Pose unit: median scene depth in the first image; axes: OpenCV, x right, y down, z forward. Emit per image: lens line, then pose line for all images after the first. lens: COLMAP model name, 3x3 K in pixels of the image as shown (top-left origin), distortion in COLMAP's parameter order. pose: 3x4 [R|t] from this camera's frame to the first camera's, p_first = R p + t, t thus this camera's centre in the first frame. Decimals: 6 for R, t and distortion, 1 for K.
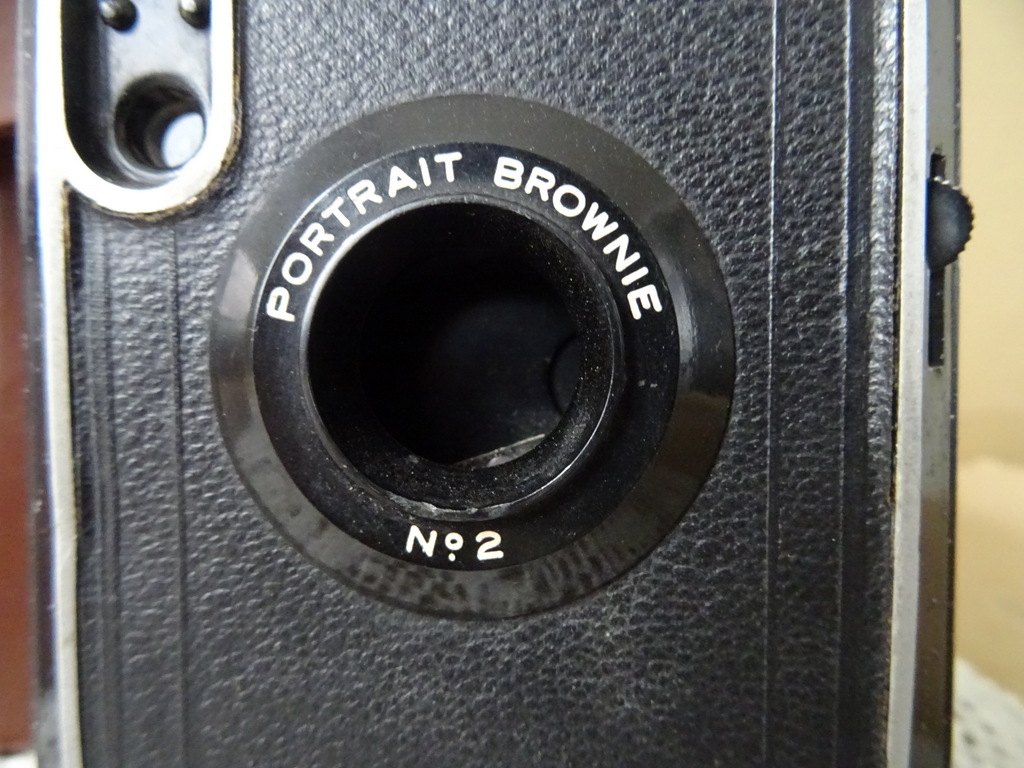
lens RADIAL K [[739.0, 0, 506.8], [0, 739.0, 387.9], [0, 0, 1]] dist [0.009345, -0.018946]
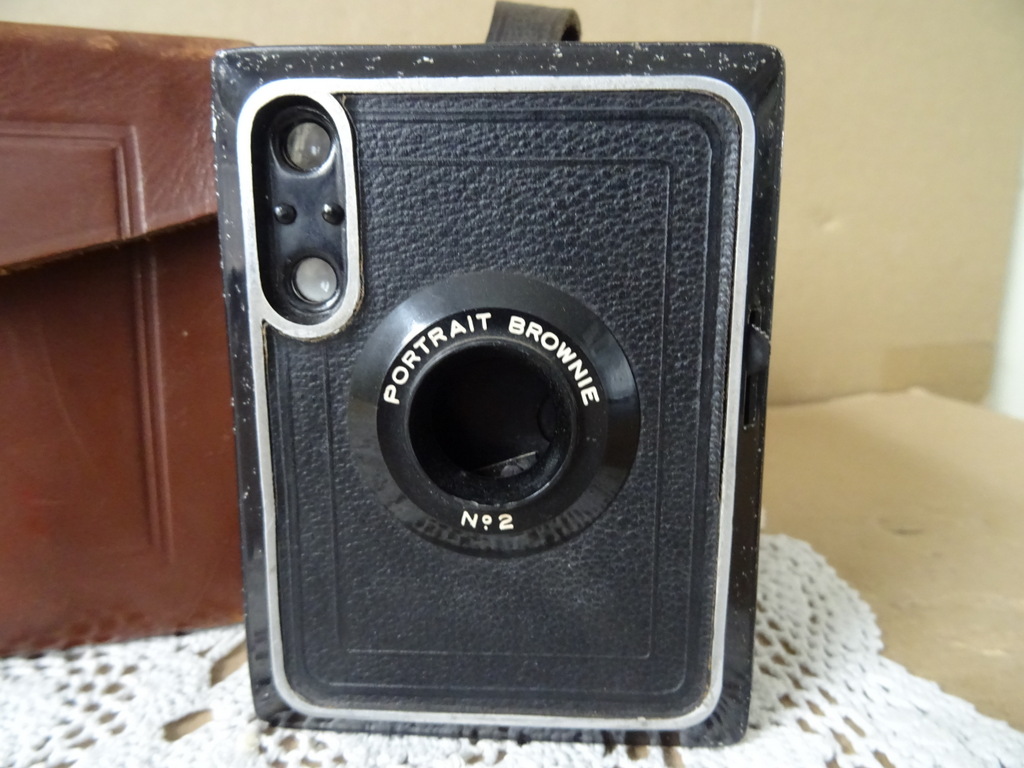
lens RADIAL K [[739.0, 0, 508.8], [0, 739.0, 379.9], [0, 0, 1]] dist [0.009345, -0.018946]
pose [[0.999861, -0.000946, 0.016666, -0.045772], [-0.001319, 0.990788, 0.135417, -0.385085], [-0.016641, -0.135420, 0.990649, -0.784893]]
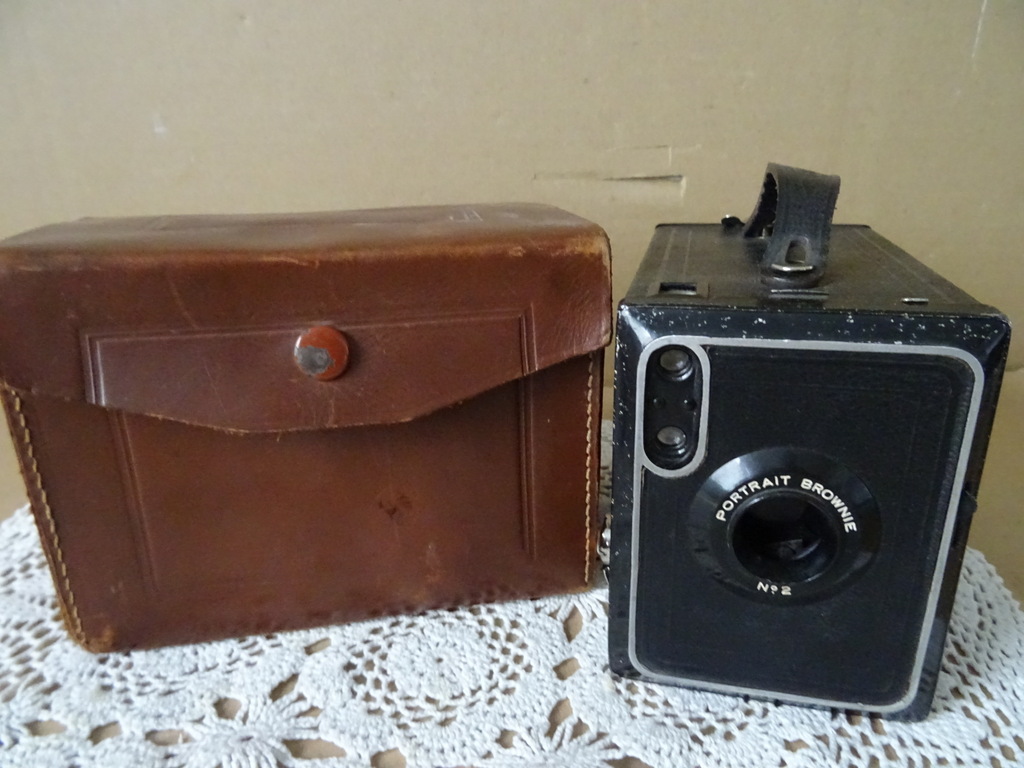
lens RADIAL K [[739.0, 0, 516.3], [0, 739.0, 383.7], [0, 0, 1]] dist [0.009345, -0.018946]
pose [[0.986252, 0.035842, -0.161312, -0.643684], [0.017906, 0.947264, 0.319954, -1.550699], [0.164273, -0.318444, 0.933599, -1.718420]]
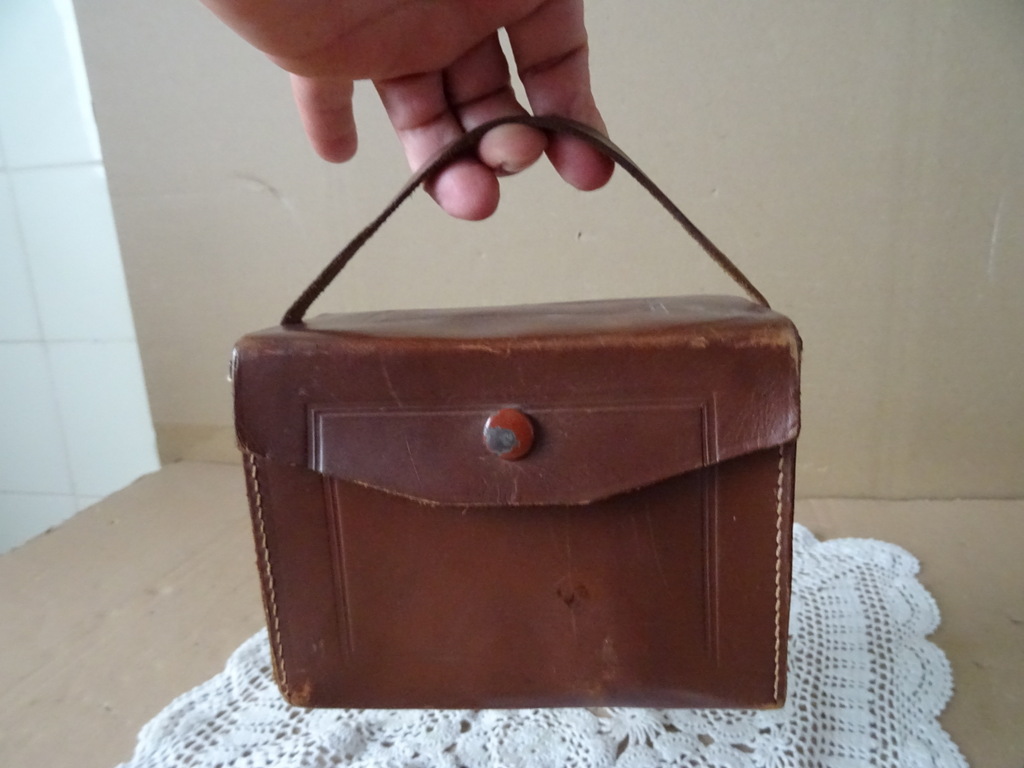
lens RADIAL K [[739.0, 0, 513.2], [0, 739.0, 394.6], [0, 0, 1]] dist [0.009345, -0.018946]
pose [[0.909117, 0.044331, -0.414175, -0.568140], [0.045678, 0.977713, 0.204914, -1.546476], [0.414029, -0.205210, 0.886831, -1.810108]]
